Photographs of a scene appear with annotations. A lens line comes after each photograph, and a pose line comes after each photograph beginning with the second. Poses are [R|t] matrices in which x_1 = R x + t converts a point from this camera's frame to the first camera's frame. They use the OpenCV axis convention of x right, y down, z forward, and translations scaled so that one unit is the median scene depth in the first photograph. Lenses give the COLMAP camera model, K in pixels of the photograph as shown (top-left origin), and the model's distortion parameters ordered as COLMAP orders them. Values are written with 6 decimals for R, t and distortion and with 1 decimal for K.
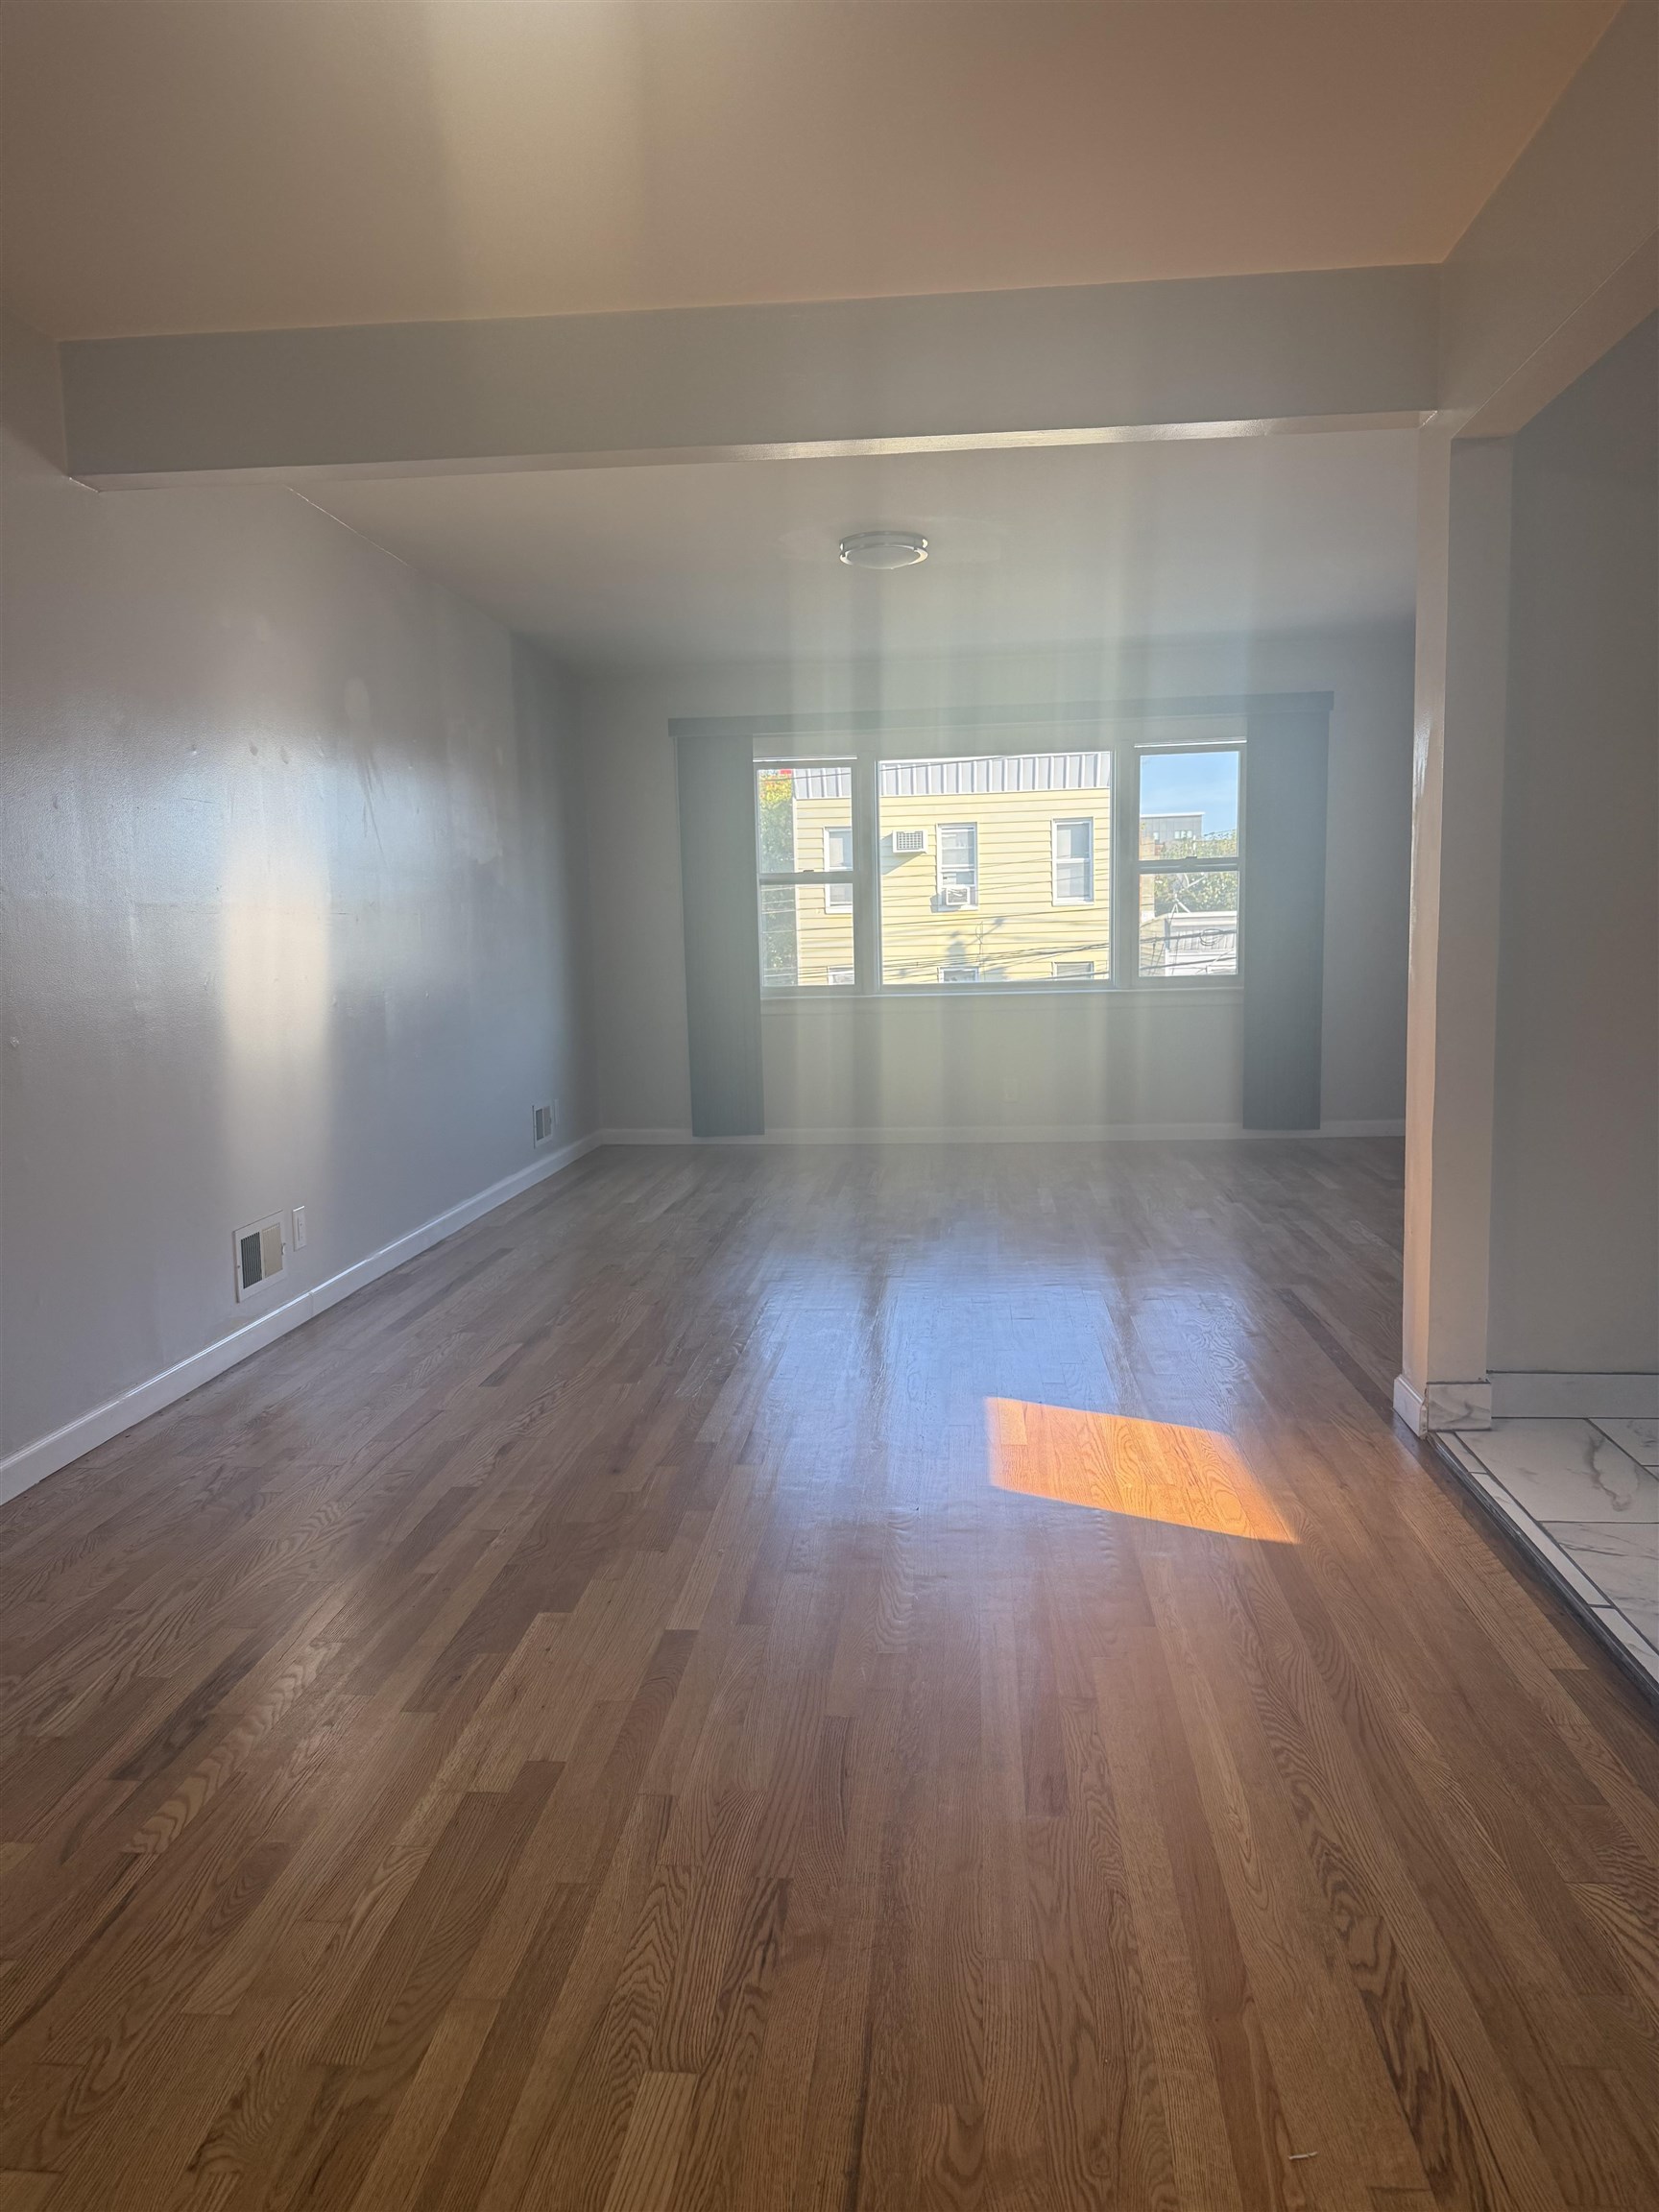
lens RADIAL K [[1556.0, 0, 832.9], [0, 1556.0, 1097.9], [0, 0, 1]] dist [0.041482, -0.042191]
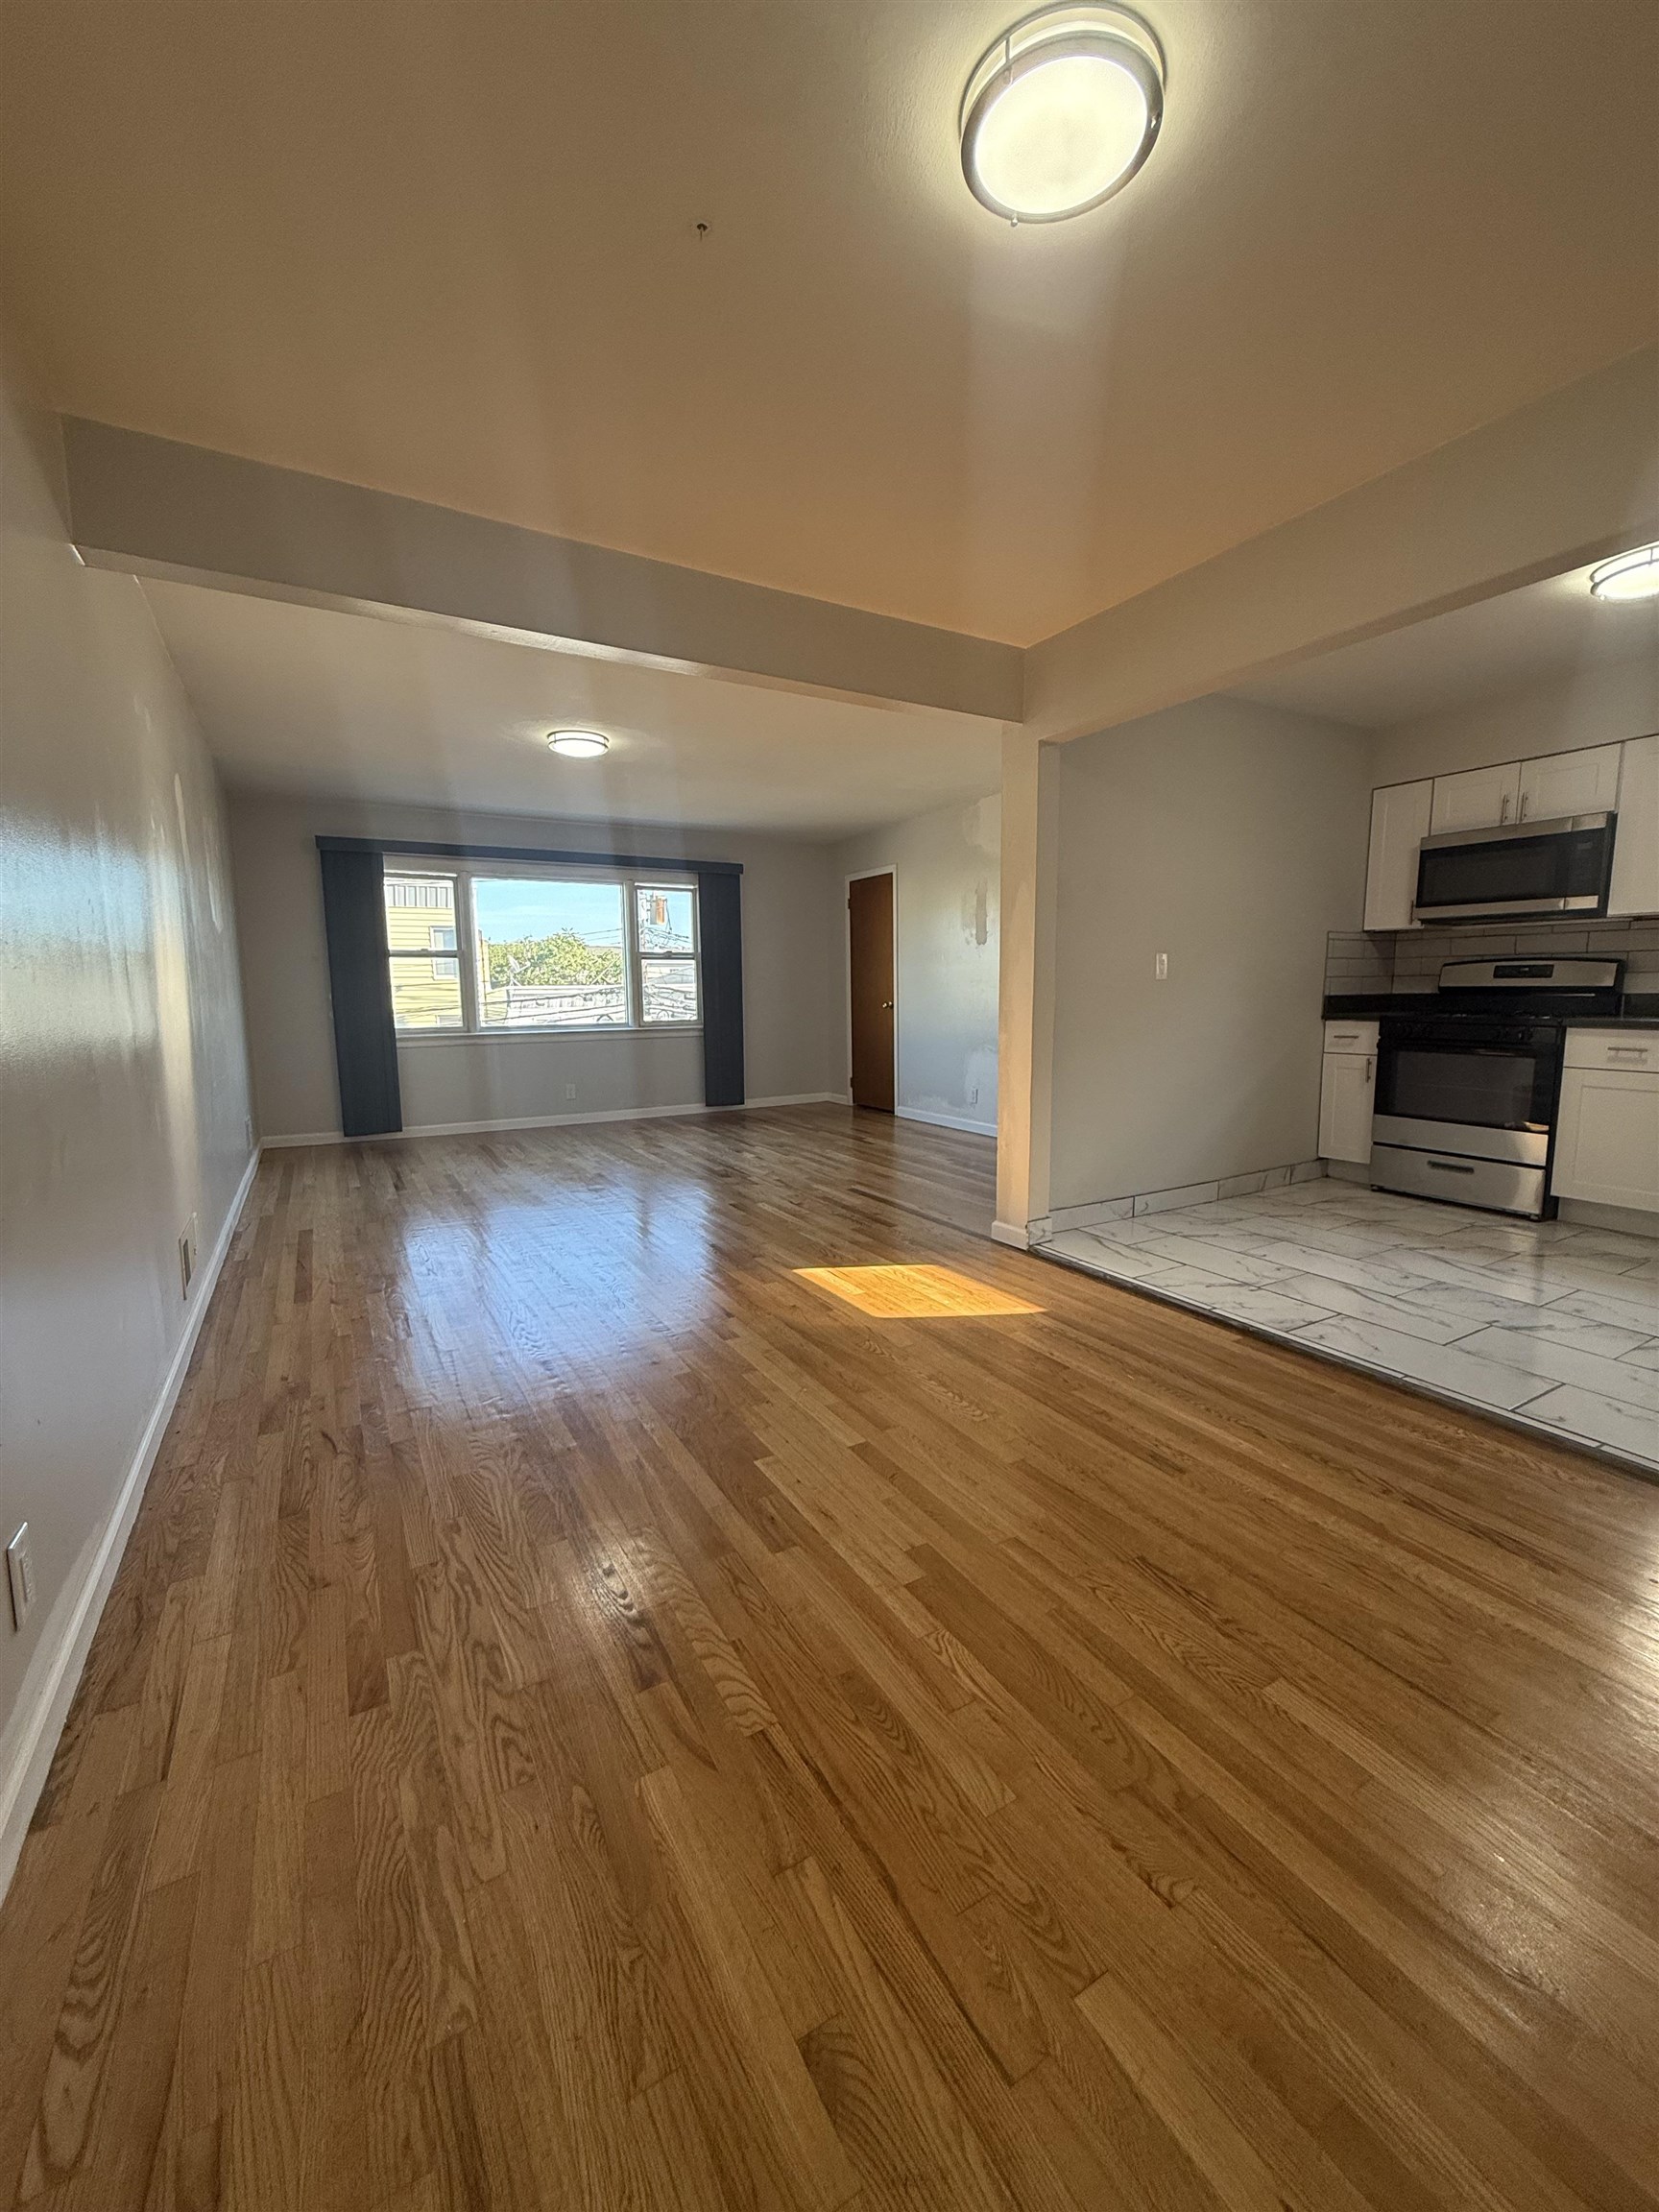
lens RADIAL K [[882.5, 0, 829.7], [0, 882.5, 1090.1], [0, 0, 1]] dist [0.005829, -0.001623]
pose [[0.817072, -0.050400, 0.574328, -0.538658], [0.052641, 0.998532, 0.012735, -0.010782], [-0.574127, 0.019828, 0.818526, 0.285314]]
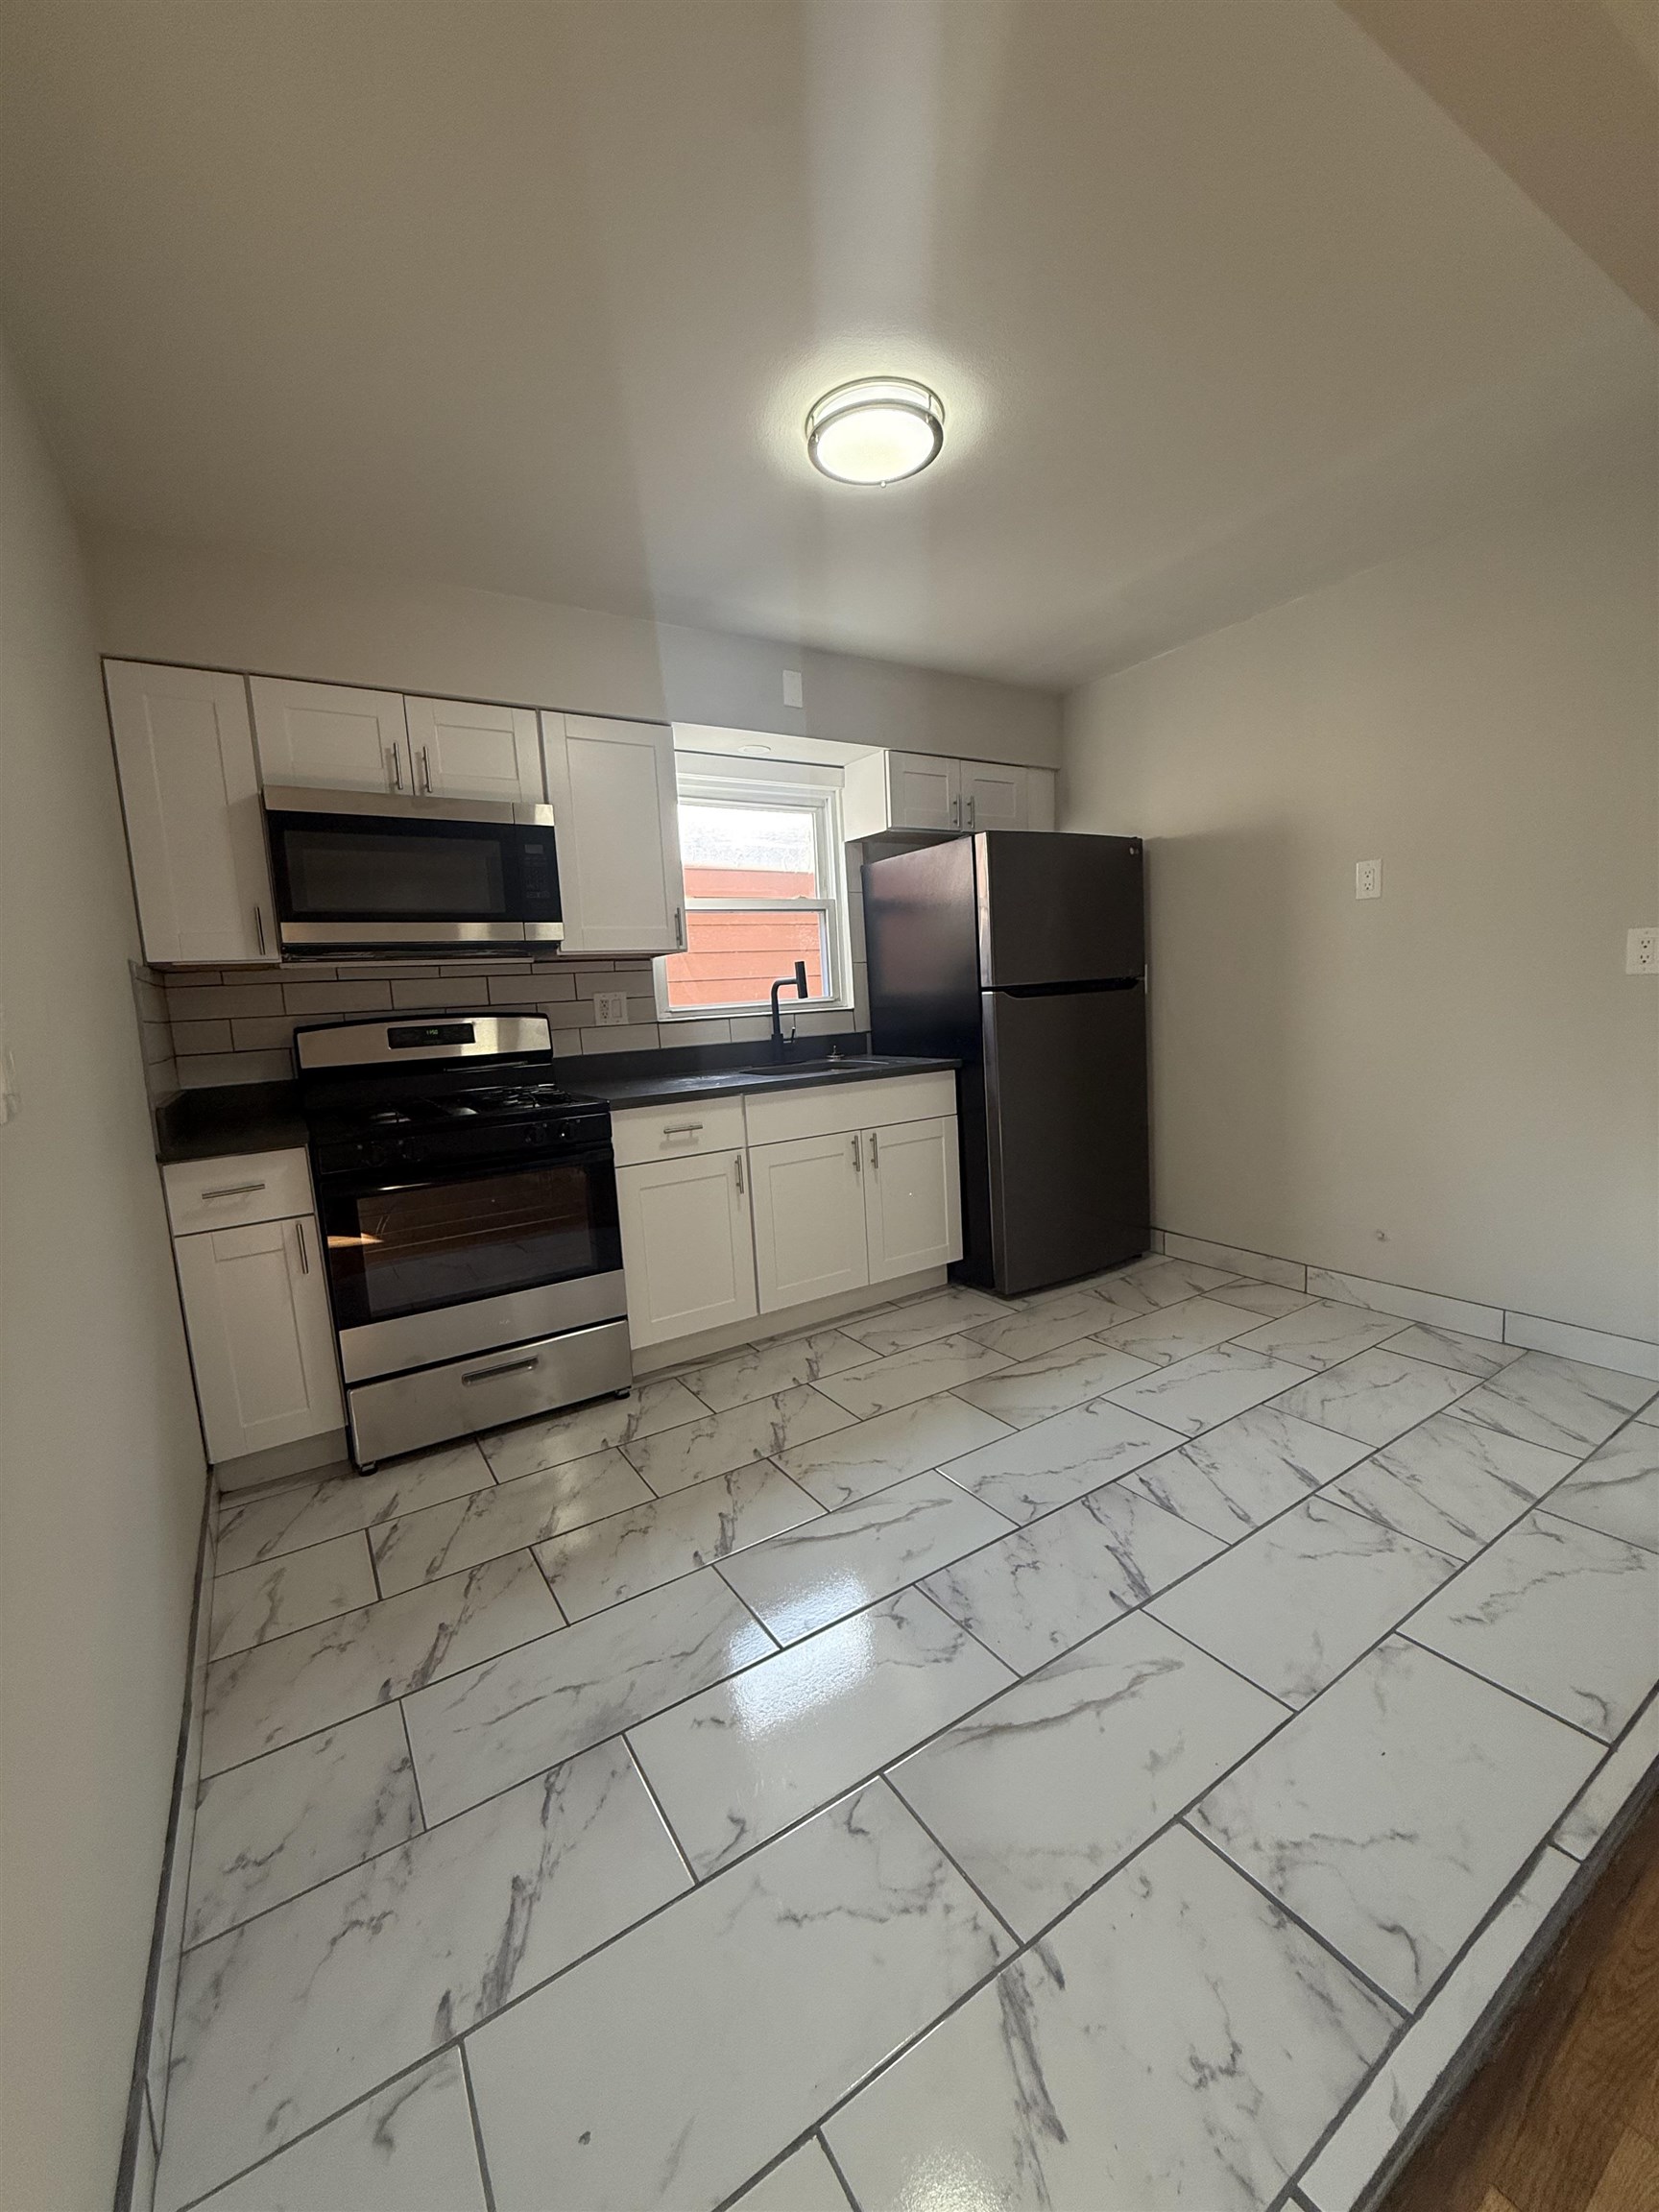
lens RADIAL K [[882.5, 0, 822.2], [0, 882.5, 1099.6], [0, 0, 1]] dist [0.005829, -0.001623]
pose [[-0.607677, -0.029777, 0.793626, 0.312178], [0.160398, 0.974102, 0.159365, -0.154706], [-0.777818, 0.224138, -0.587163, 1.124185]]
